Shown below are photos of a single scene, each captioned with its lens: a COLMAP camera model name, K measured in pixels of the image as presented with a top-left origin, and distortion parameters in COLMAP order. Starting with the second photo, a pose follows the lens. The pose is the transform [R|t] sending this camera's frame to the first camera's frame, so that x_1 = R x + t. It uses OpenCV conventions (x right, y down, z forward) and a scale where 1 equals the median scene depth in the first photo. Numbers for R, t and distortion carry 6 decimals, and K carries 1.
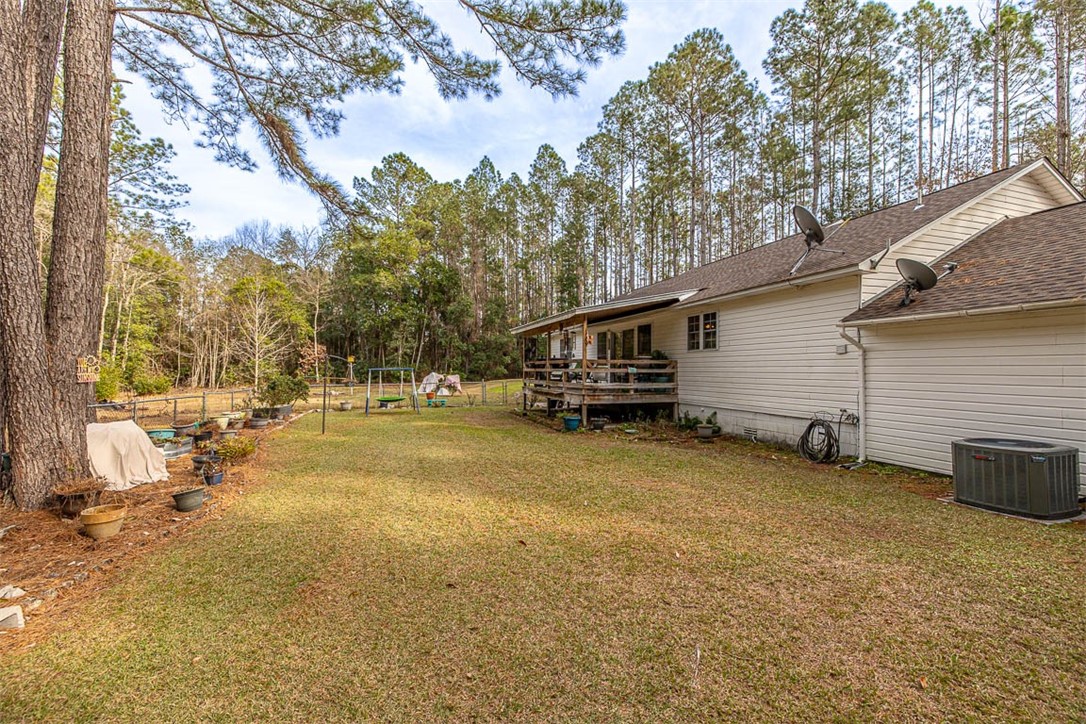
lens RADIAL K [[468.5, 0, 543.0], [0, 468.5, 362.0], [0, 0, 1]] dist [-0.000358, -0.000205]
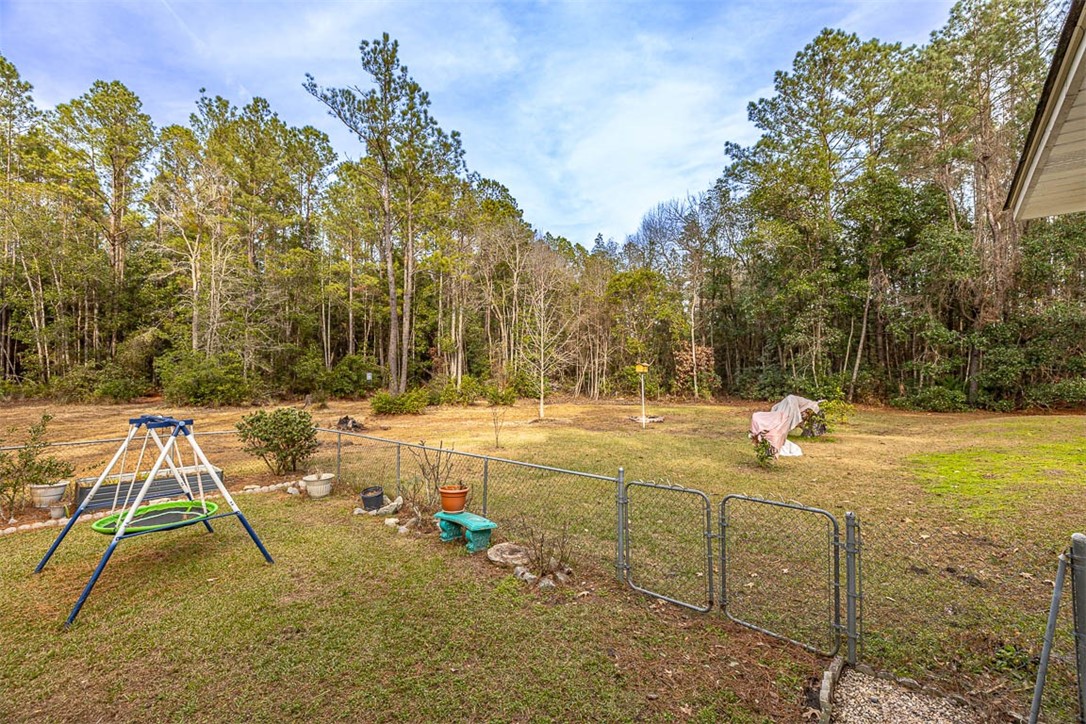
lens RADIAL K [[454.9, 0, 541.8], [0, 454.9, 359.7], [0, 0, 1]] dist [-0.001505, 0.000147]
pose [[0.498961, -0.018417, -0.866429, 0.025185], [0.009760, 0.999830, -0.015631, -0.006039], [0.866570, -0.000657, 0.499056, 0.418832]]
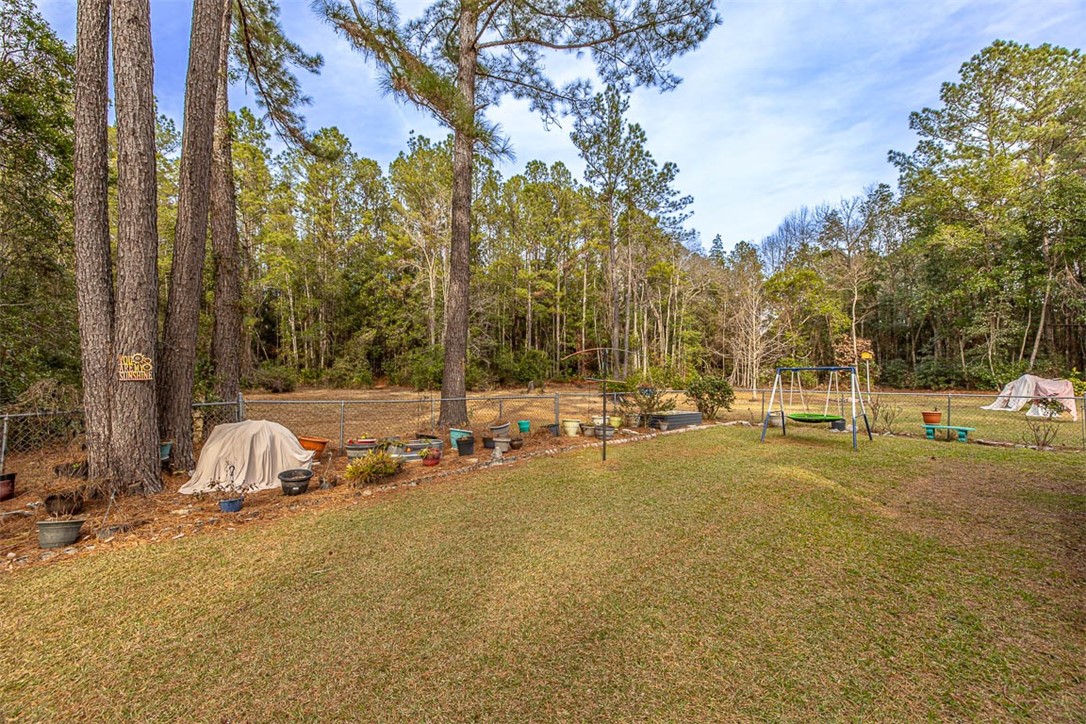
lens RADIAL K [[451.0, 0, 548.1], [0, 451.0, 361.8], [0, 0, 1]] dist [-0.002070, -0.000492]
pose [[0.387166, -0.011542, -0.921938, 0.035419], [0.012438, 0.999896, -0.007294, 0.002139], [0.921926, -0.008643, 0.387269, 0.193294]]
